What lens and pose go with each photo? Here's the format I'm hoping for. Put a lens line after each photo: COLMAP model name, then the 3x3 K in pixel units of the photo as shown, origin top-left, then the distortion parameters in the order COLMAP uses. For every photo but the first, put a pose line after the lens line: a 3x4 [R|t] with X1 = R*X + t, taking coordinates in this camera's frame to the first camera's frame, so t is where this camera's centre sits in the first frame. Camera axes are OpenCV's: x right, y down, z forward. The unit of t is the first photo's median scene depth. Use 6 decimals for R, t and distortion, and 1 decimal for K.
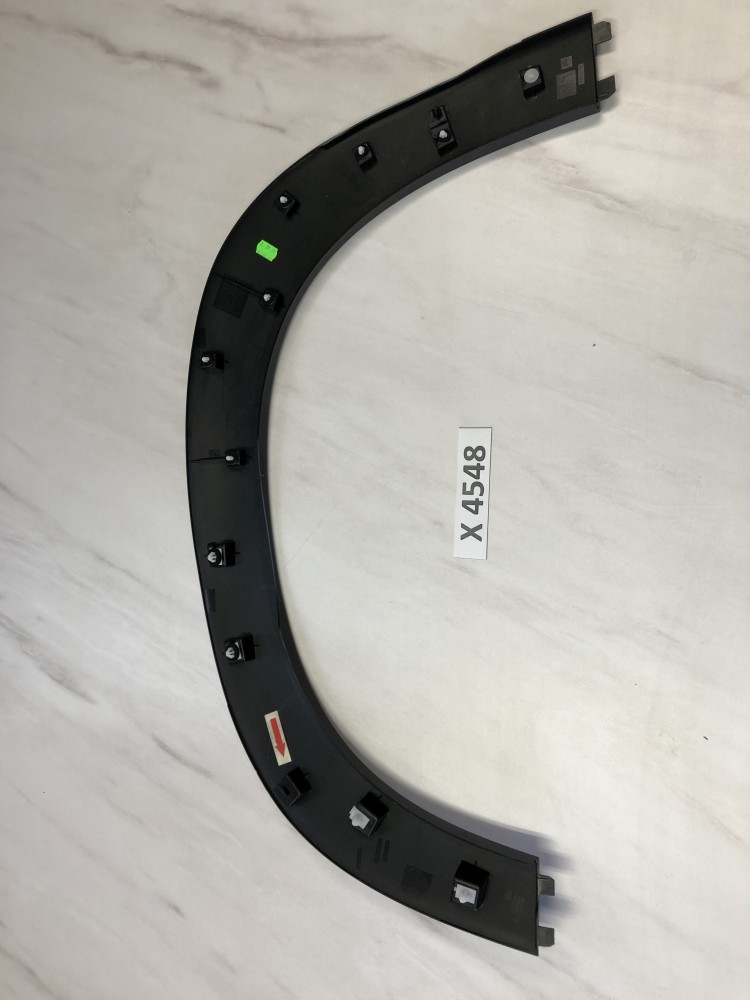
lens RADIAL K [[812.5, 0, 376.1], [0, 812.5, 500.1], [0, 0, 1]] dist [0.014936, 0.001092]
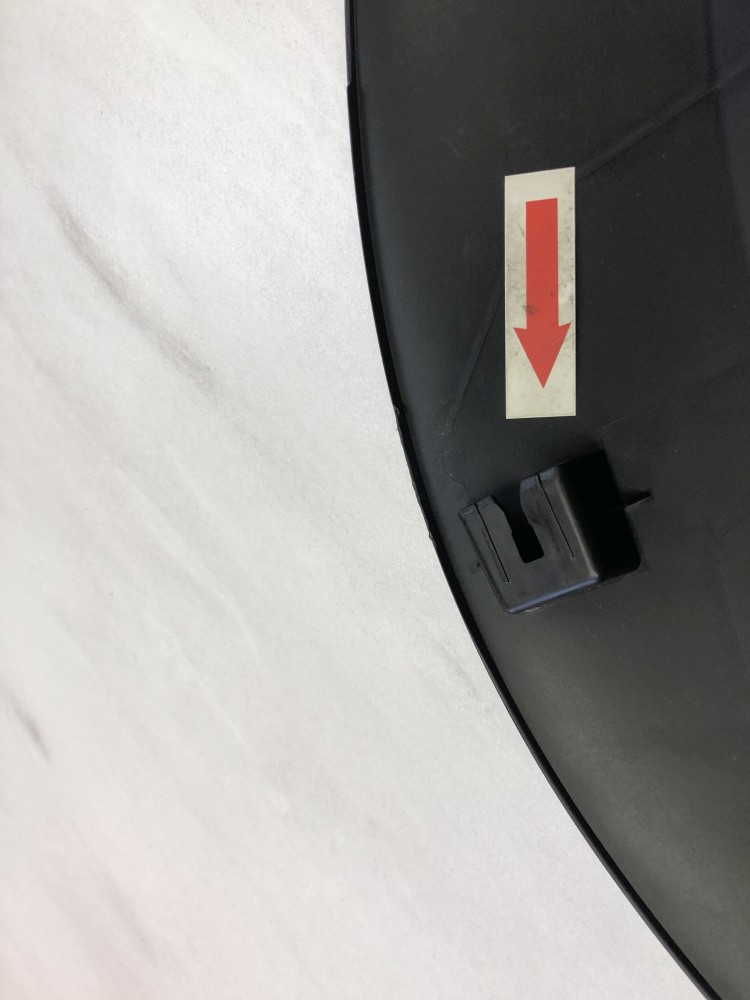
lens RADIAL K [[812.5, 0, 374.7], [0, 812.5, 501.7], [0, 0, 1]] dist [0.014936, 0.001092]
pose [[0.948774, 0.313504, -0.039293, -0.130351], [-0.285038, 0.902939, 0.321643, 0.272933], [0.136316, -0.293966, 0.946045, 0.746856]]
